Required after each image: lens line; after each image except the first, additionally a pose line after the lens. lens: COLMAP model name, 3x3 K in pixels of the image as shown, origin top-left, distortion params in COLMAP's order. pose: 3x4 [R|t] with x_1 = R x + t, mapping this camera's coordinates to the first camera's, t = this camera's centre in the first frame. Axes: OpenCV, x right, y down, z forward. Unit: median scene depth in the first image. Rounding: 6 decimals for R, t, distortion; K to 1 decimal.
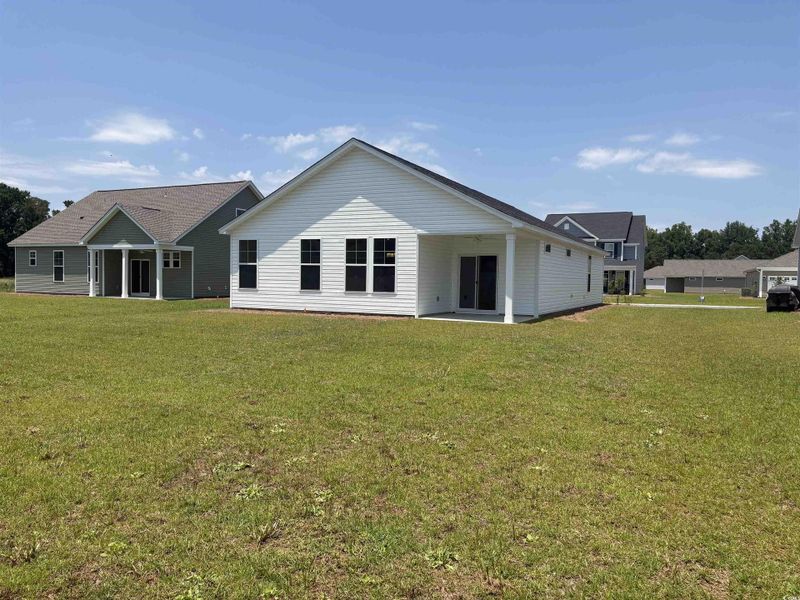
lens RADIAL K [[607.6, 0, 400.0], [0, 607.6, 300.0], [0, 0, 1]] dist [0.001871, -0.001340]
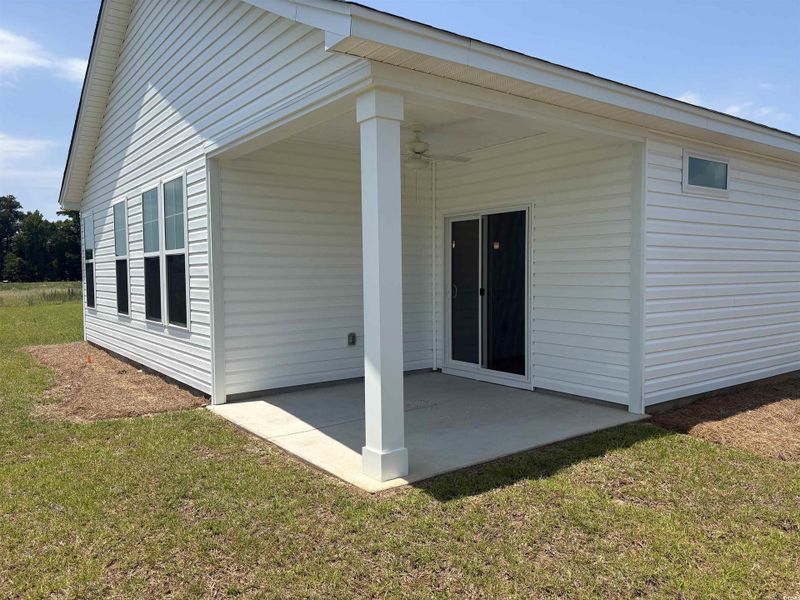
lens RADIAL K [[607.6, 0, 400.0], [0, 607.6, 300.0], [0, 0, 1]] dist [0.001871, -0.001340]
pose [[0.889266, -0.007839, -0.457323, 0.248246], [0.008677, 0.999962, -0.000267, -0.024699], [0.457308, -0.003731, 0.889300, 0.675848]]
